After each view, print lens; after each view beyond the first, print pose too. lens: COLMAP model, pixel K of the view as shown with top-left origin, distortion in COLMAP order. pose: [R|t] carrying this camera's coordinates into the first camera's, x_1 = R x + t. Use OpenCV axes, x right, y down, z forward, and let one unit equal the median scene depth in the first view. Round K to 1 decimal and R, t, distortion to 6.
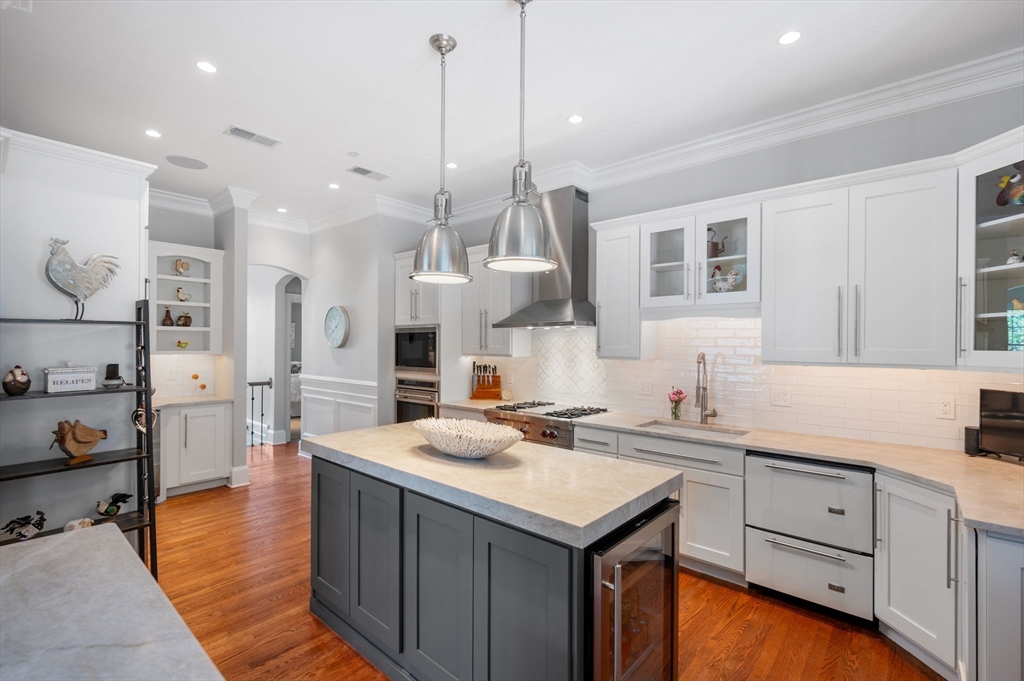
lens RADIAL K [[457.0, 0, 517.0], [0, 457.0, 343.8], [0, 0, 1]] dist [0.000672, -0.000376]
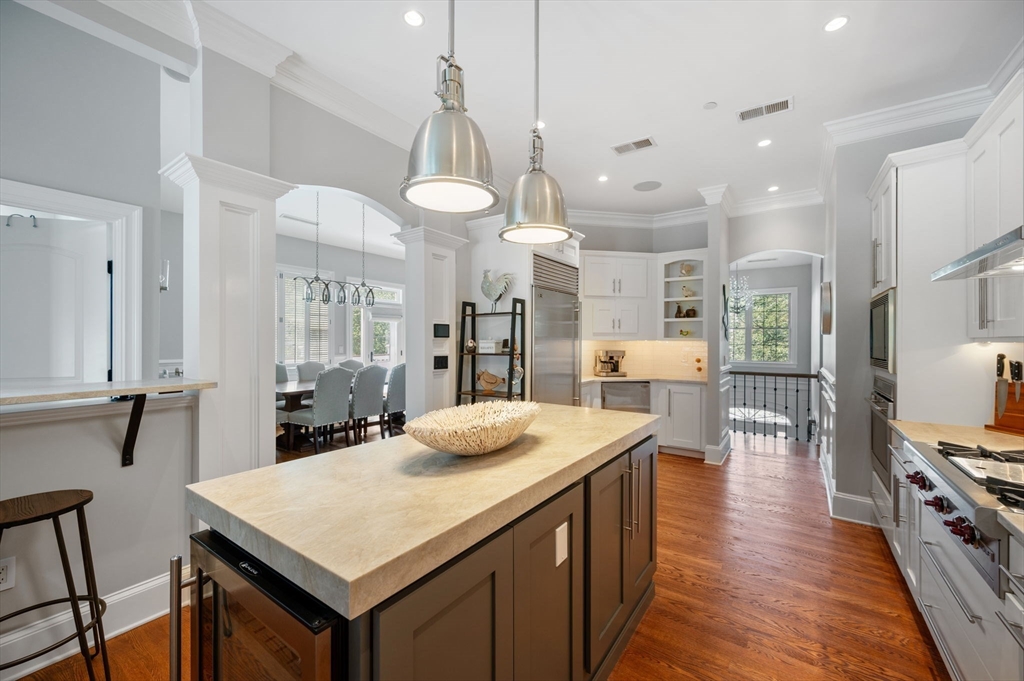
lens RADIAL K [[403.1, 0, 513.1], [0, 403.1, 340.0], [0, 0, 1]] dist [-0.000794, -0.001291]
pose [[0.100288, -0.004913, -0.994946, 0.330435], [-0.003953, 0.999978, -0.005337, 0.032444], [0.994951, 0.004468, 0.100266, 0.504574]]
